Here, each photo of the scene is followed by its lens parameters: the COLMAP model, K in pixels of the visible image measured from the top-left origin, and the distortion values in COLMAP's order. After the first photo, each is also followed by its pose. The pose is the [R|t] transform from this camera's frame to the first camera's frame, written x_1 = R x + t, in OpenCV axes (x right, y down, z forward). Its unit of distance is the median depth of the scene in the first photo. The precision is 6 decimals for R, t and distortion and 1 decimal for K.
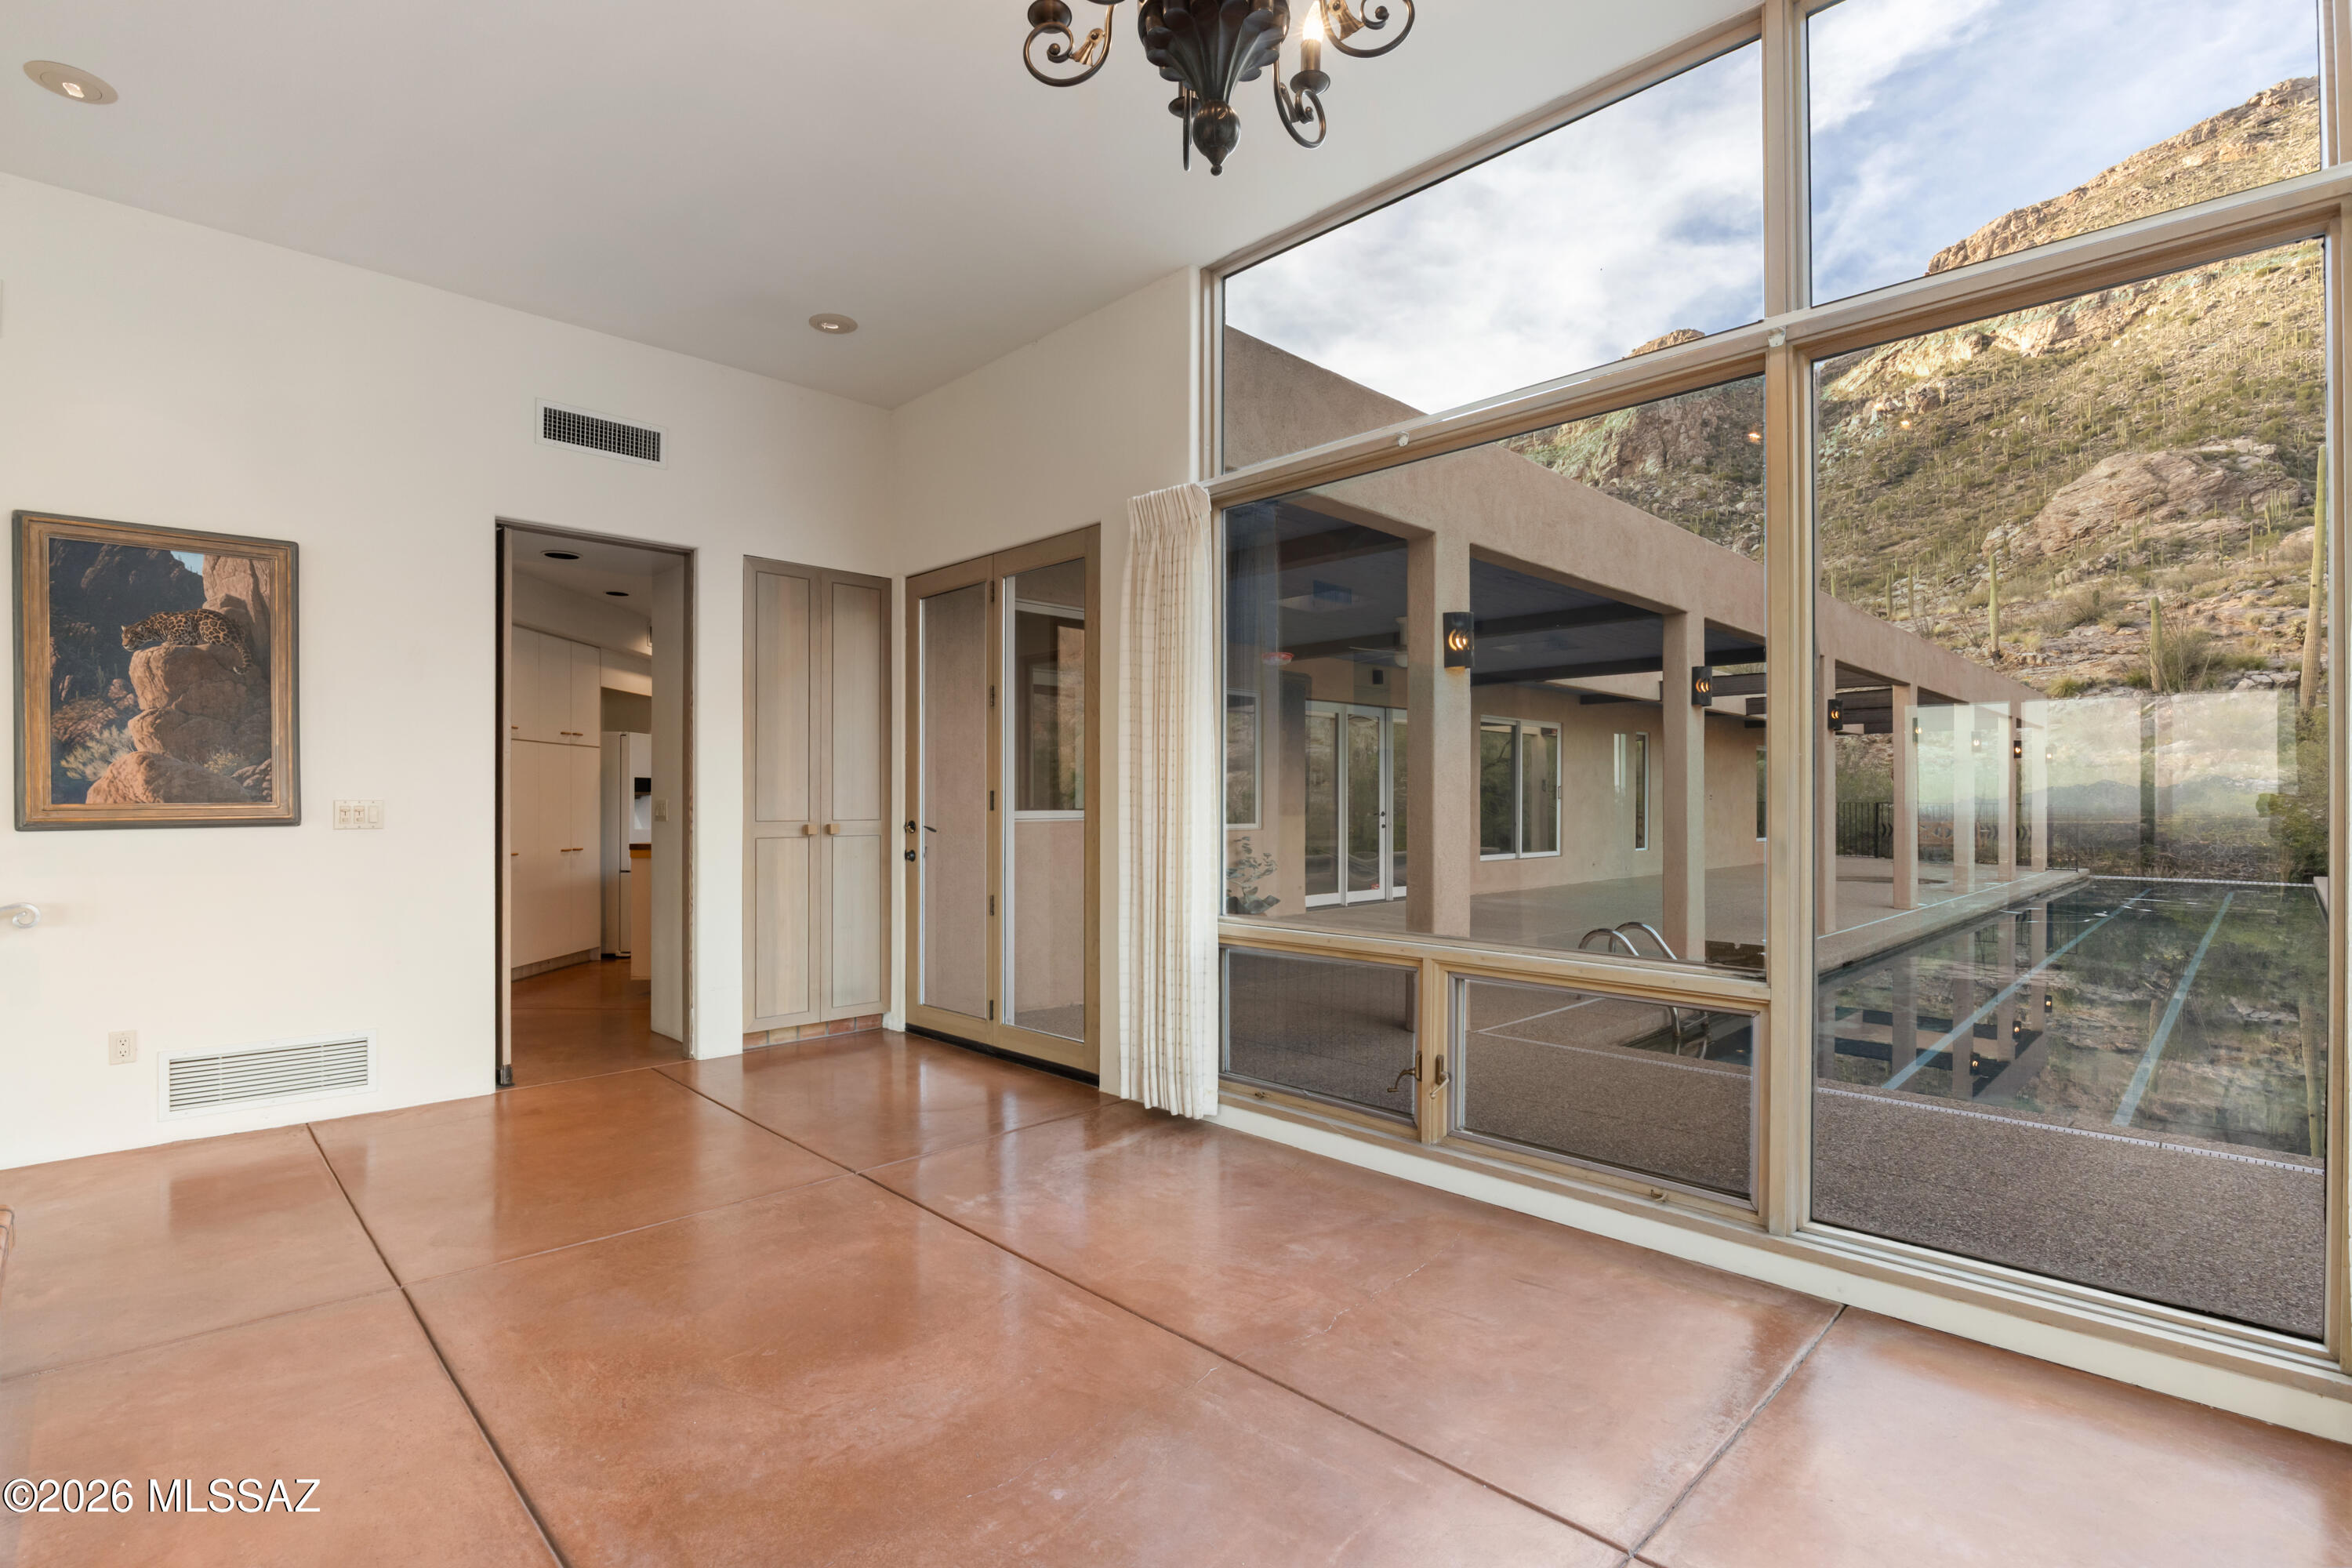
lens RADIAL K [[1096.6, 0, 1174.4], [0, 1096.6, 789.5], [0, 0, 1]] dist [0.012060, -0.000741]
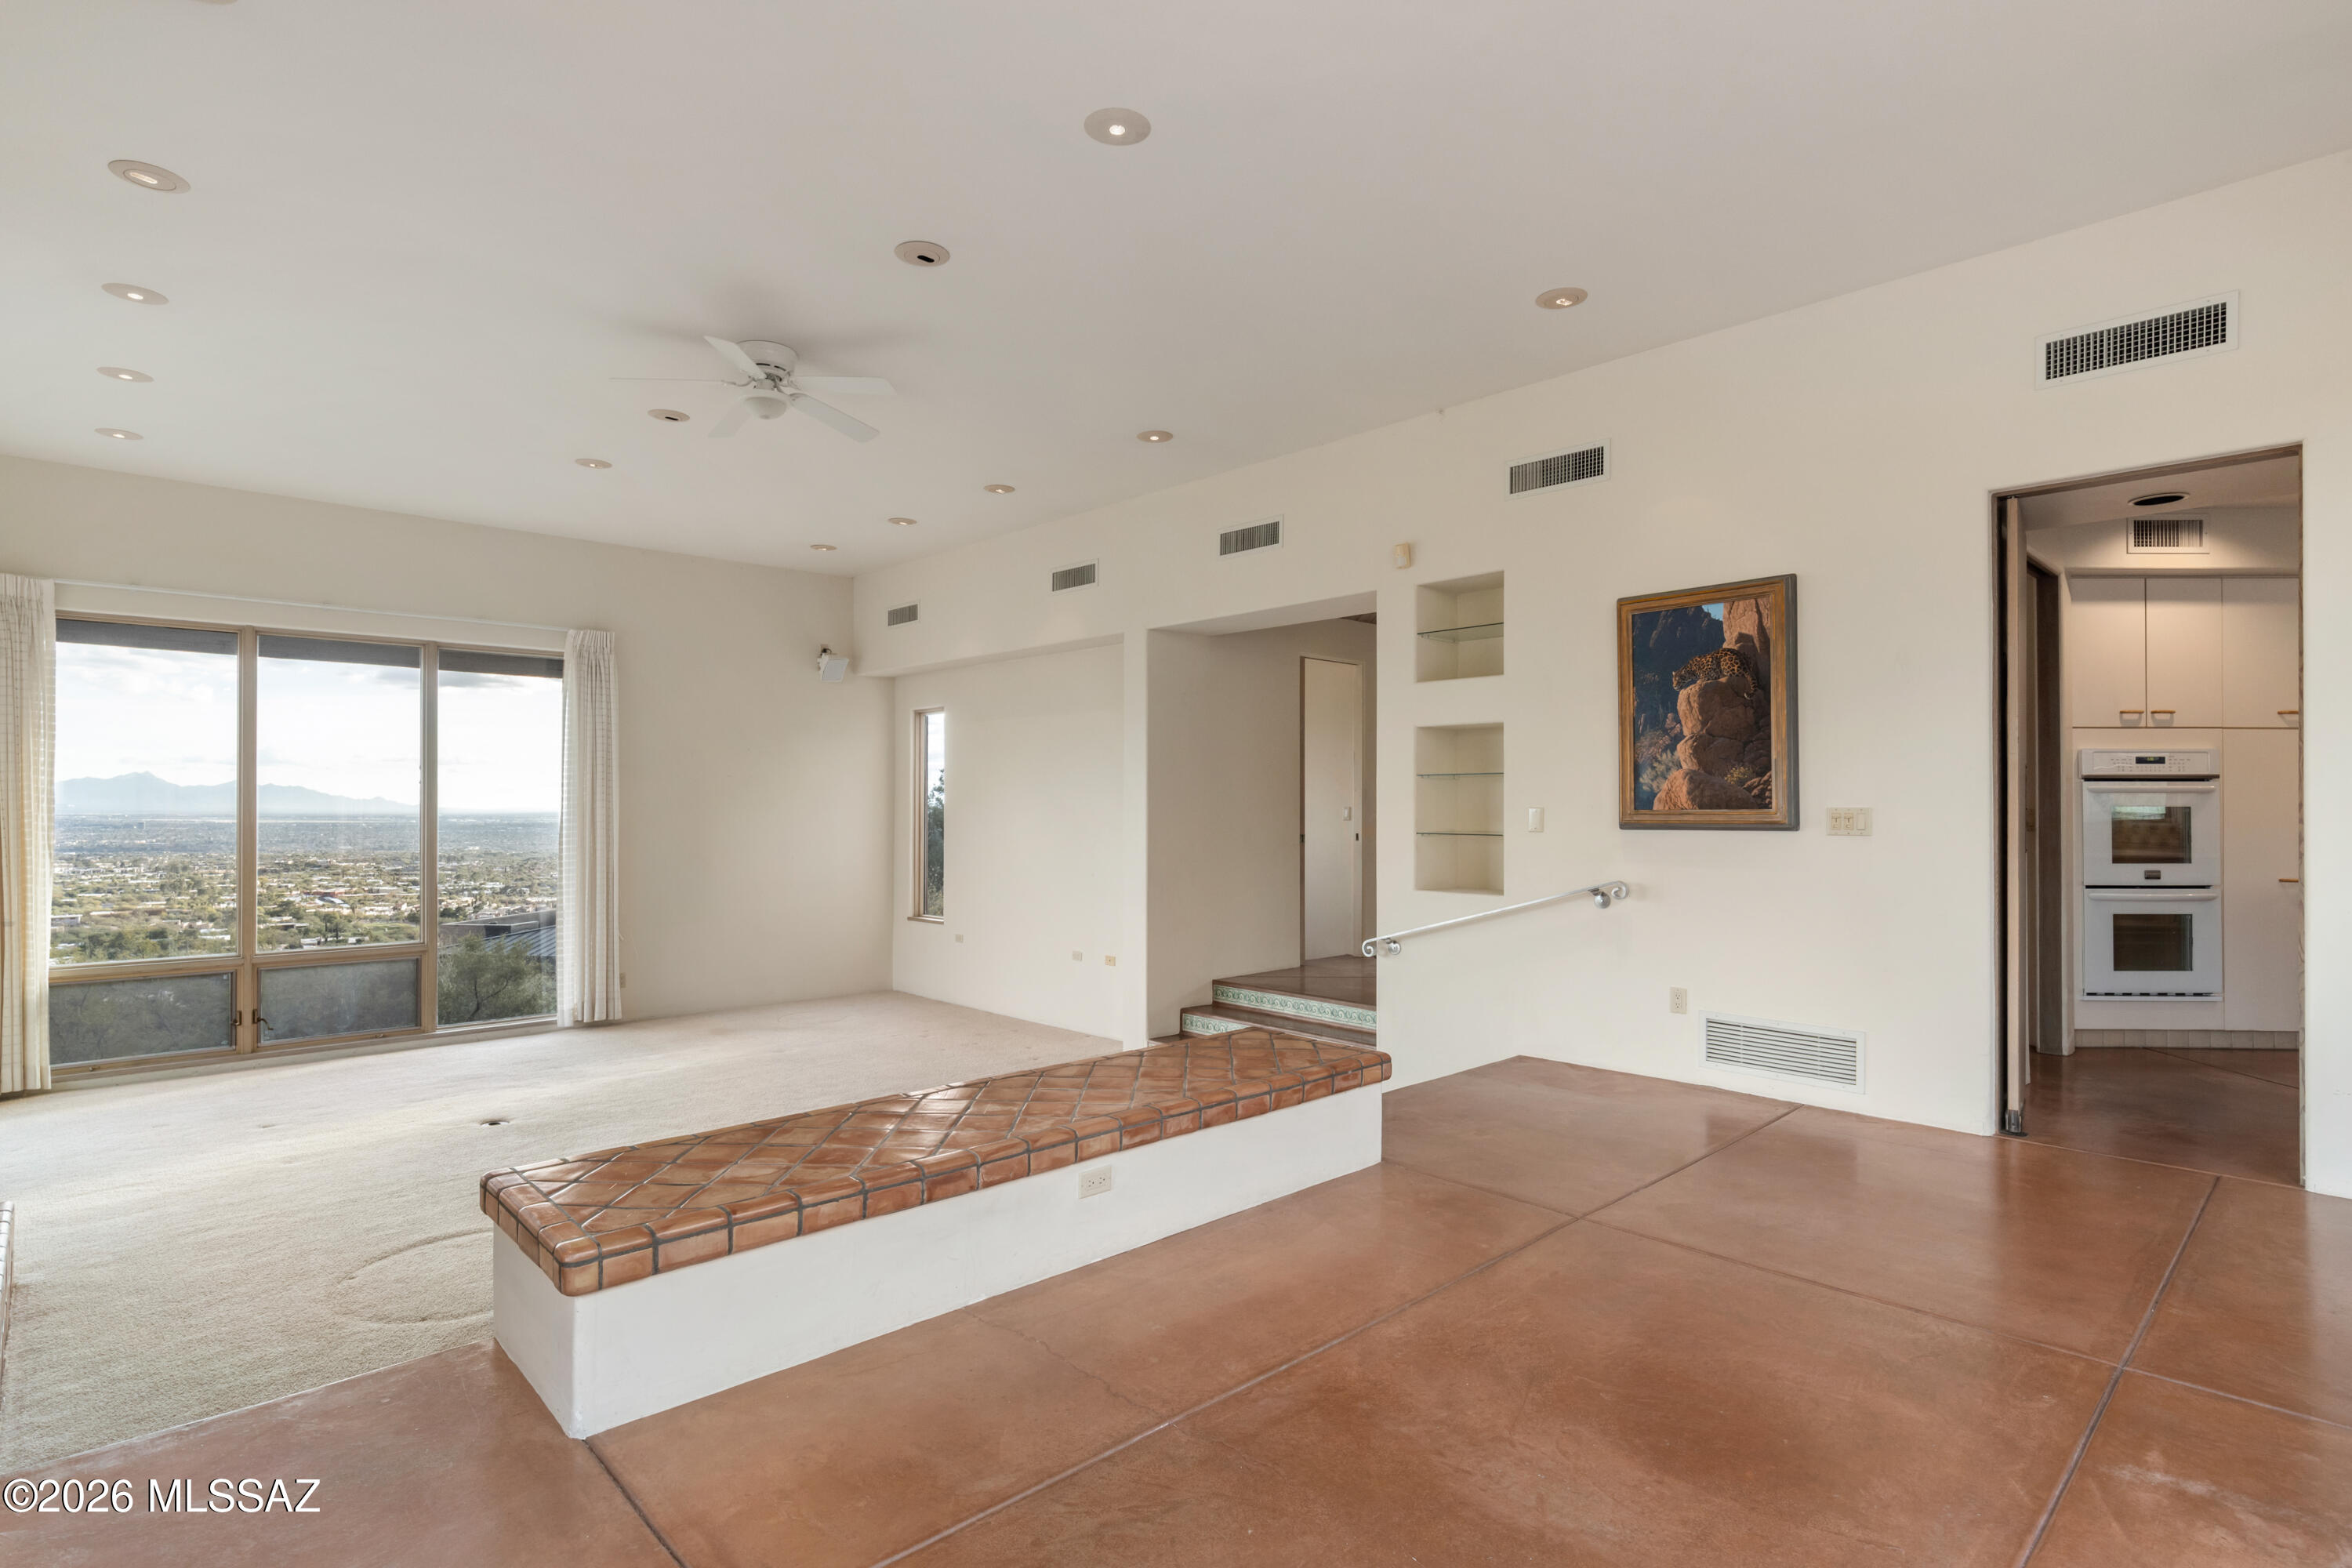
lens RADIAL K [[1194.2, 0, 1174.3], [0, 1194.2, 794.3], [0, 0, 1]] dist [-0.000641, 0.000502]
pose [[-0.002819, -0.007621, -0.999967, 0.421136], [0.008225, 0.999937, -0.007644, 0.000569], [0.999962, -0.008246, -0.002756, 0.407521]]
